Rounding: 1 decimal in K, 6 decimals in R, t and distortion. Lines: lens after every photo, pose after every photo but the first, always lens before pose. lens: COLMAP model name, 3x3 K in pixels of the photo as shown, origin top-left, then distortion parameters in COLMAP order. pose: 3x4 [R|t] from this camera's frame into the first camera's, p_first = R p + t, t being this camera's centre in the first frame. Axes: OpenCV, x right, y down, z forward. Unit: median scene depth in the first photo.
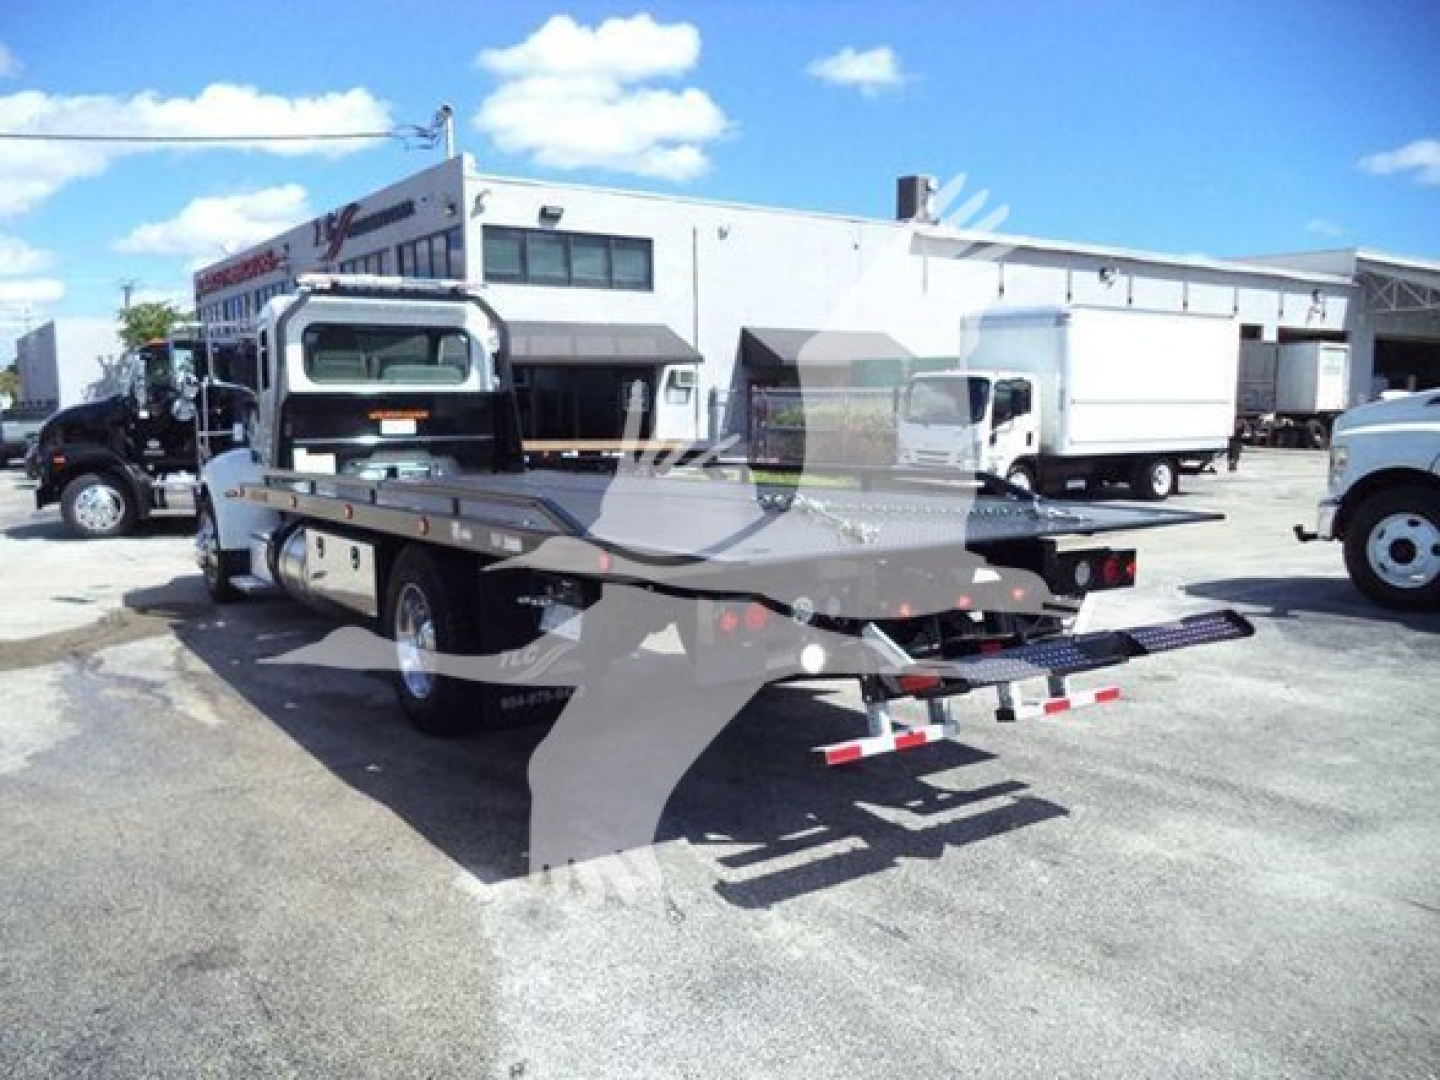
lens RADIAL K [[1181.7, 0, 720.0], [0, 1181.7, 540.0], [0, 0, 1]] dist [-0.030830, 0.002661]
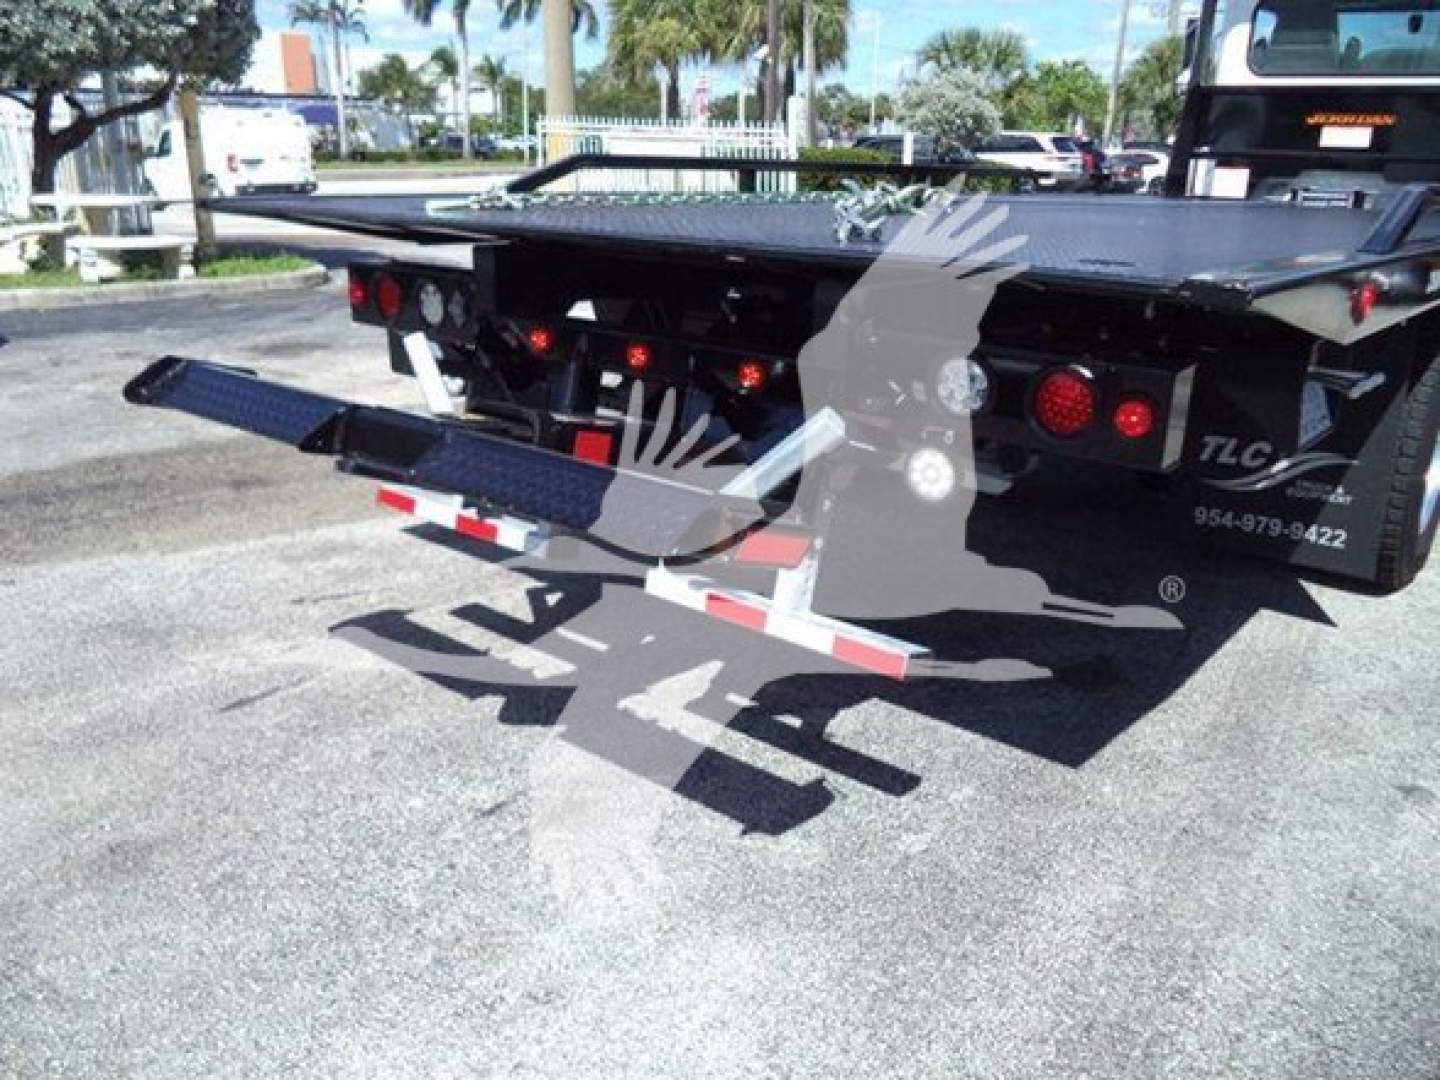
lens RADIAL K [[1158.4, 0, 714.5], [0, 1158.4, 555.2], [0, 0, 1]] dist [-0.004177, -0.000235]
pose [[0.274988, 0.329100, -0.903369, 0.330204], [-0.133851, 0.943546, 0.302992, -0.014310], [0.952085, 0.037598, 0.303514, 0.387201]]
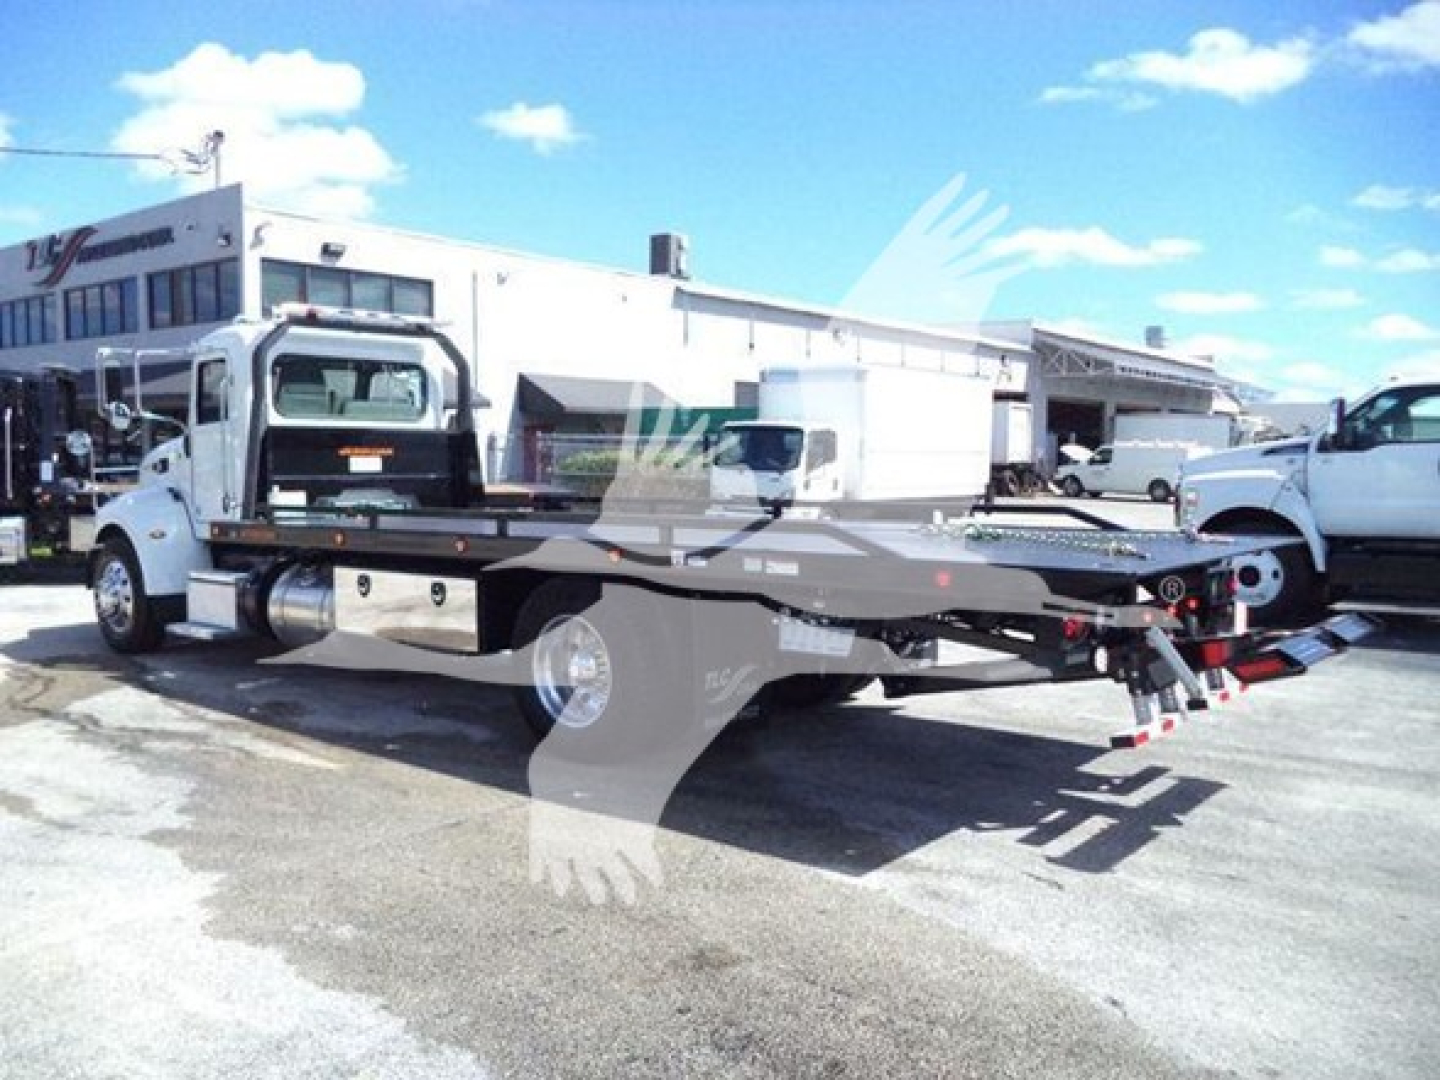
lens RADIAL K [[1181.7, 0, 720.0], [0, 1181.7, 540.0], [0, 0, 1]] dist [-0.030830, 0.002661]
pose [[0.960977, -0.006385, 0.276554, -0.250157], [0.017872, 0.999078, -0.039038, 0.008973], [-0.276049, 0.042458, 0.960205, -0.008470]]
